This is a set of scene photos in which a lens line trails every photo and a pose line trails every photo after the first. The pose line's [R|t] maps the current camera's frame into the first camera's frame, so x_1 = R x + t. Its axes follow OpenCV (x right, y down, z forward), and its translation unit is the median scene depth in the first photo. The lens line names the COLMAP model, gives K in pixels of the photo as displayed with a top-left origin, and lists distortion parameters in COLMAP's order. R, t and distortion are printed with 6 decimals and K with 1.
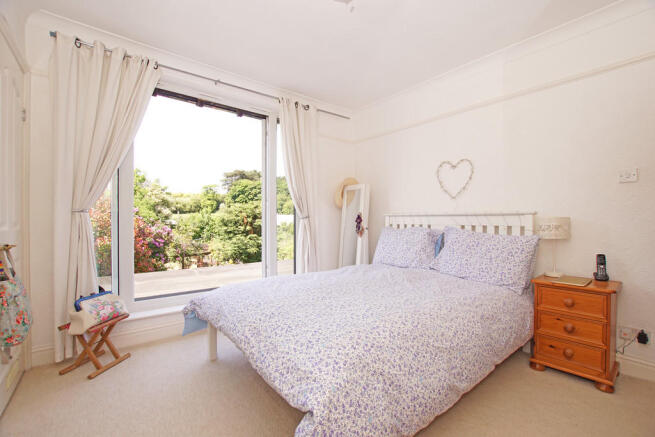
lens RADIAL K [[269.1, 0, 327.5], [0, 269.1, 218.5], [0, 0, 1]] dist [-0.023436, -0.000039]
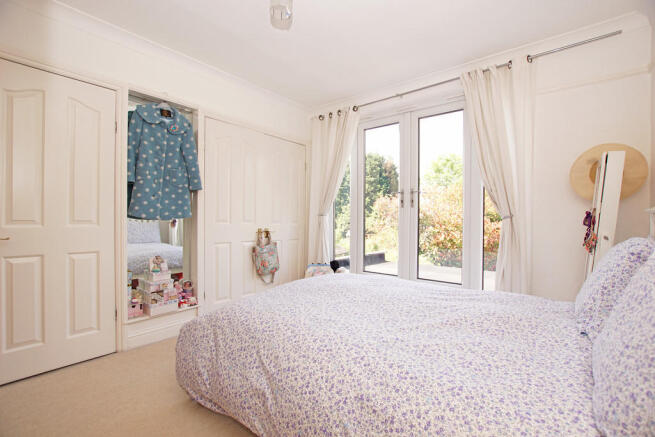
lens RADIAL K [[287.7, 0, 329.3], [0, 287.7, 222.3], [0, 0, 1]] dist [-0.024782, 0.000906]
pose [[0.261975, 0.002258, -0.965072, 0.725239], [-0.000364, 0.999997, 0.002241, 0.007937], [0.965075, -0.000236, 0.261975, 0.462778]]
